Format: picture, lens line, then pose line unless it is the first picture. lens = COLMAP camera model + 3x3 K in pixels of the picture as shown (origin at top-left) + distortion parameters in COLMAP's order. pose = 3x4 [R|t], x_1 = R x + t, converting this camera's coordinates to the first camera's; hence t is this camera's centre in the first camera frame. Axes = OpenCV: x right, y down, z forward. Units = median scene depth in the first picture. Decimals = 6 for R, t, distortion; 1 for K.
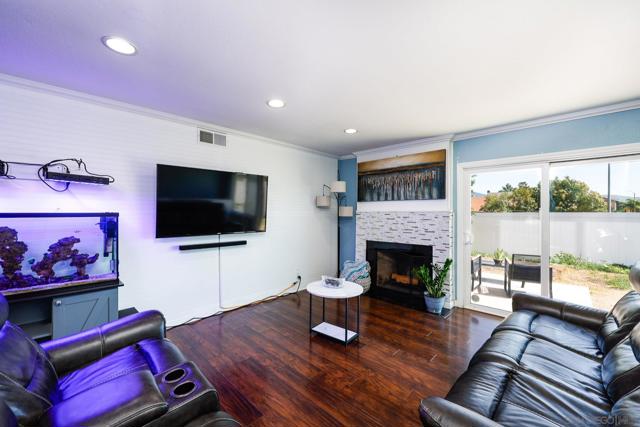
lens RADIAL K [[260.7, 0, 316.8], [0, 260.7, 213.2], [0, 0, 1]] dist [-0.002186, -0.000373]
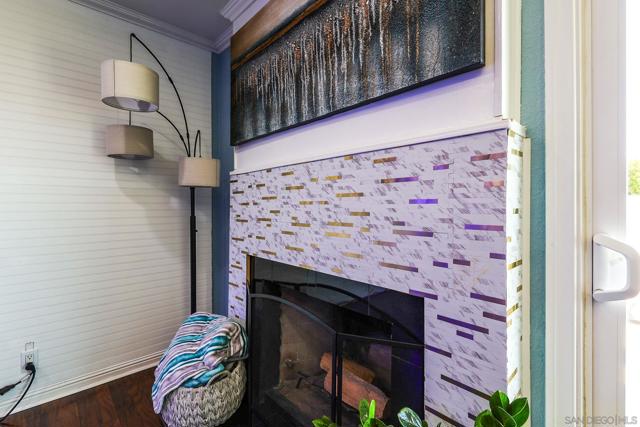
lens RADIAL K [[294.2, 0, 317.7], [0, 294.2, 206.8], [0, 0, 1]] dist [-0.000321, -0.000034]
pose [[0.998650, -0.003827, -0.051799, 0.352684], [0.004086, 0.999980, 0.004913, 0.045252], [0.051779, -0.005118, 0.998645, 0.718230]]
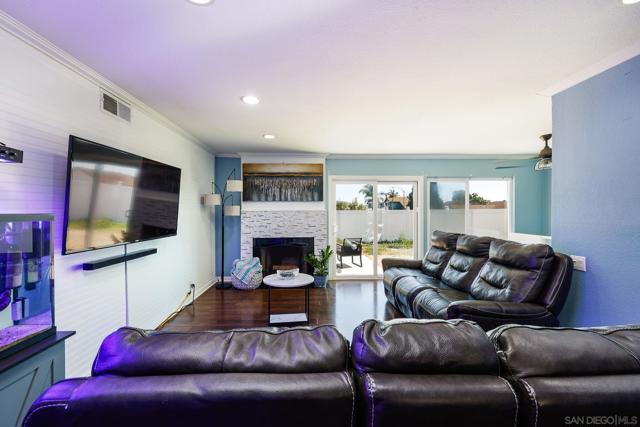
lens RADIAL K [[260.7, 0, 316.8], [0, 260.7, 213.2], [0, 0, 1]] dist [-0.002186, -0.000373]
pose [[0.685004, -0.008754, 0.728486, -0.466945], [0.003942, 0.999958, 0.008309, -0.004684], [-0.728528, -0.002820, 0.685010, 0.101914]]
